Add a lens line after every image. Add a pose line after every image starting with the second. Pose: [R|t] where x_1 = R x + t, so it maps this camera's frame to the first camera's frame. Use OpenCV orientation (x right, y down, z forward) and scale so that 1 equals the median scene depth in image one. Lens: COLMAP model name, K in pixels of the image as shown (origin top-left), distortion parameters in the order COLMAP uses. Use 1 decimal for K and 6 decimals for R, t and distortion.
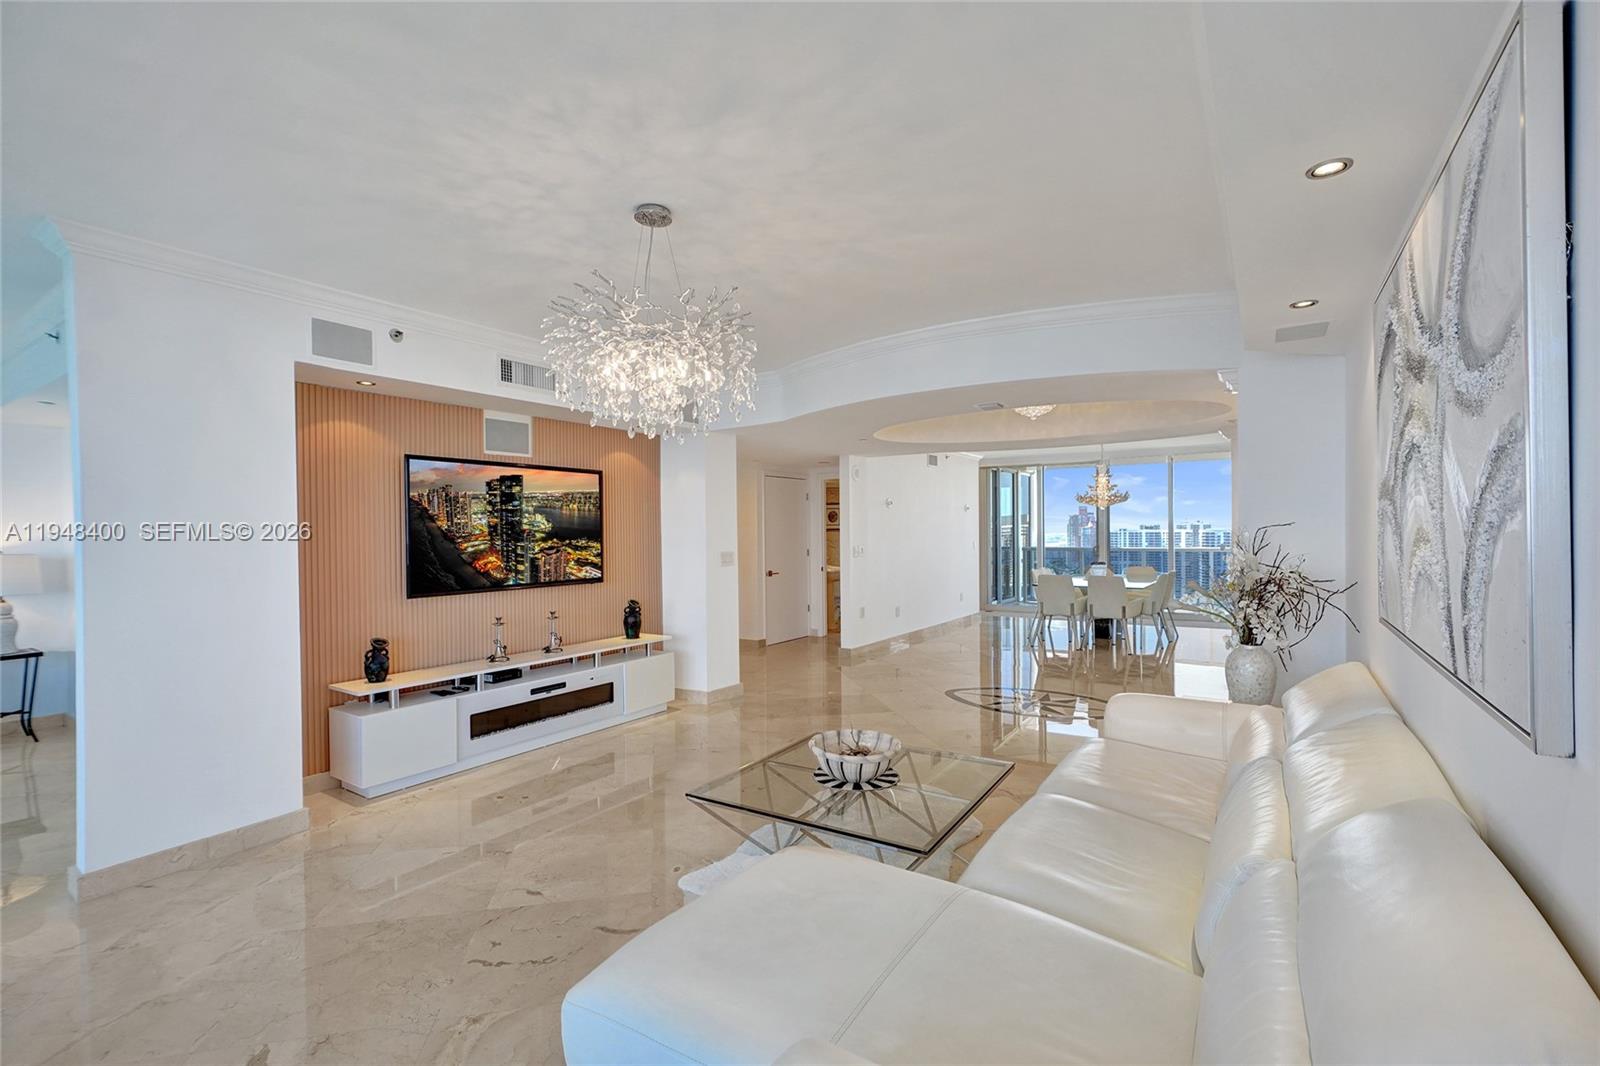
lens RADIAL K [[706.9, 0, 797.6], [0, 706.9, 536.4], [0, 0, 1]] dist [-0.003002, 0.000362]
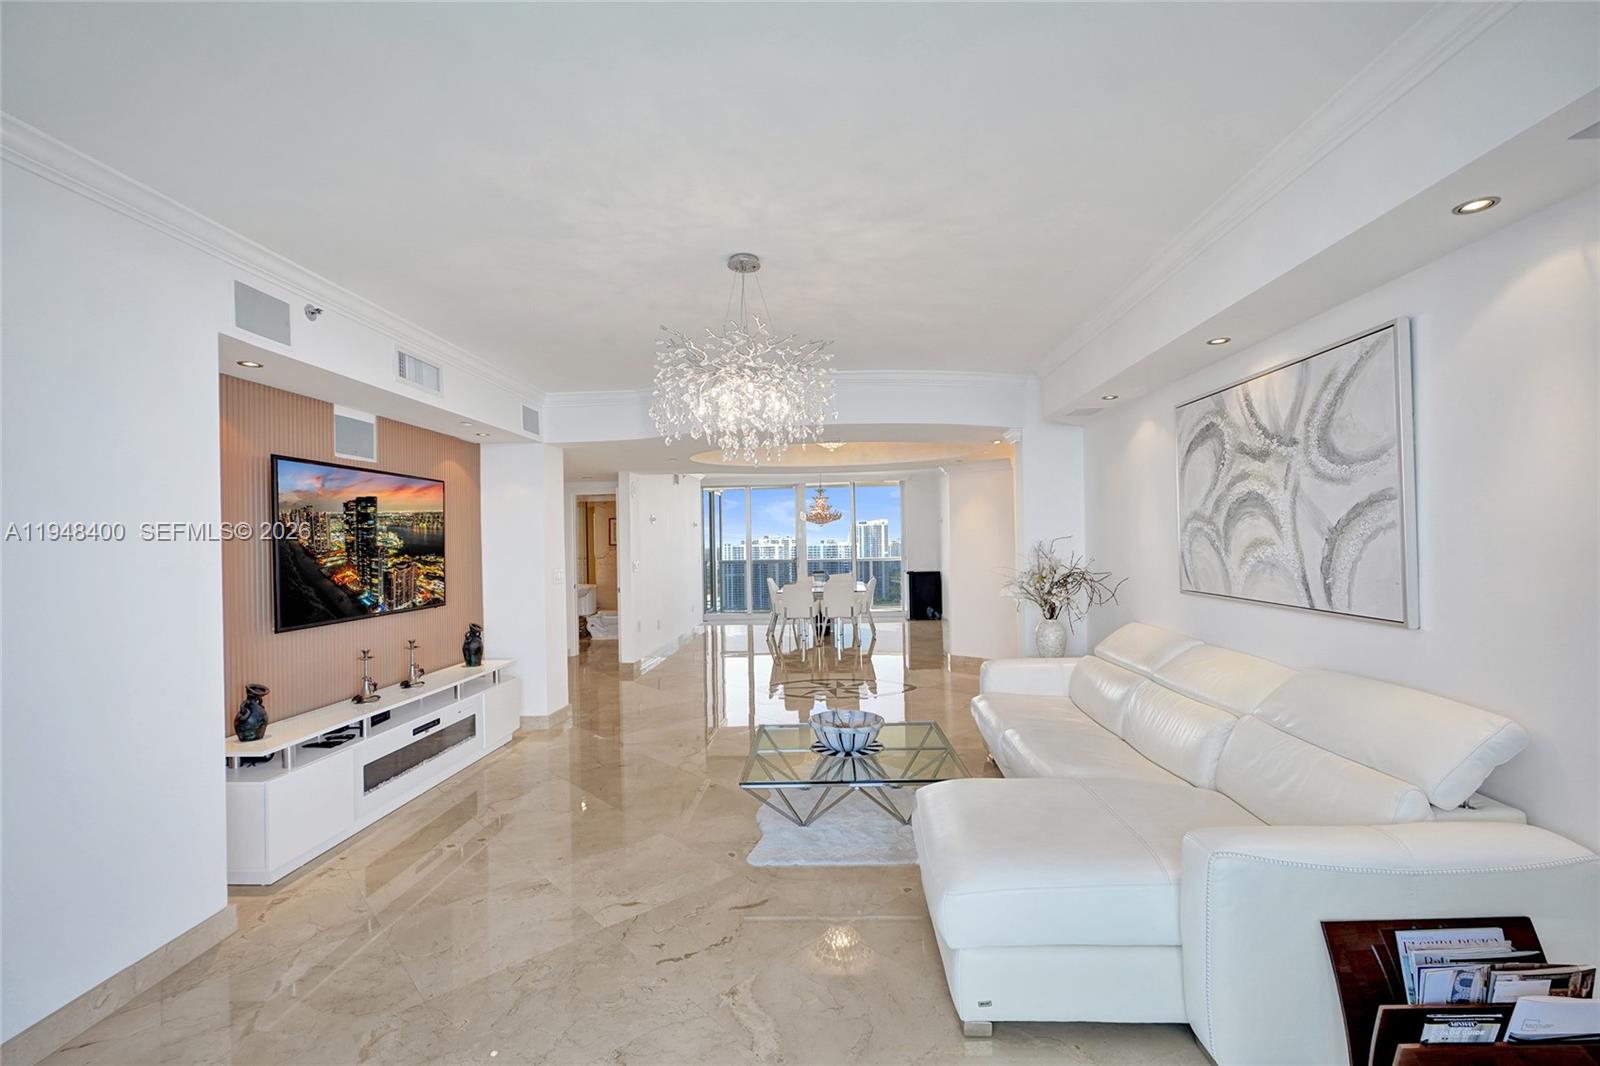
lens RADIAL K [[712.5, 0, 800.0], [0, 712.5, 542.9], [0, 0, 1]] dist [-0.000926, 0.000568]
pose [[0.857997, -0.007085, 0.513606, -0.443585], [0.013973, 0.999857, -0.009550, 0.000867], [-0.513465, 0.015370, 0.857973, -0.004673]]
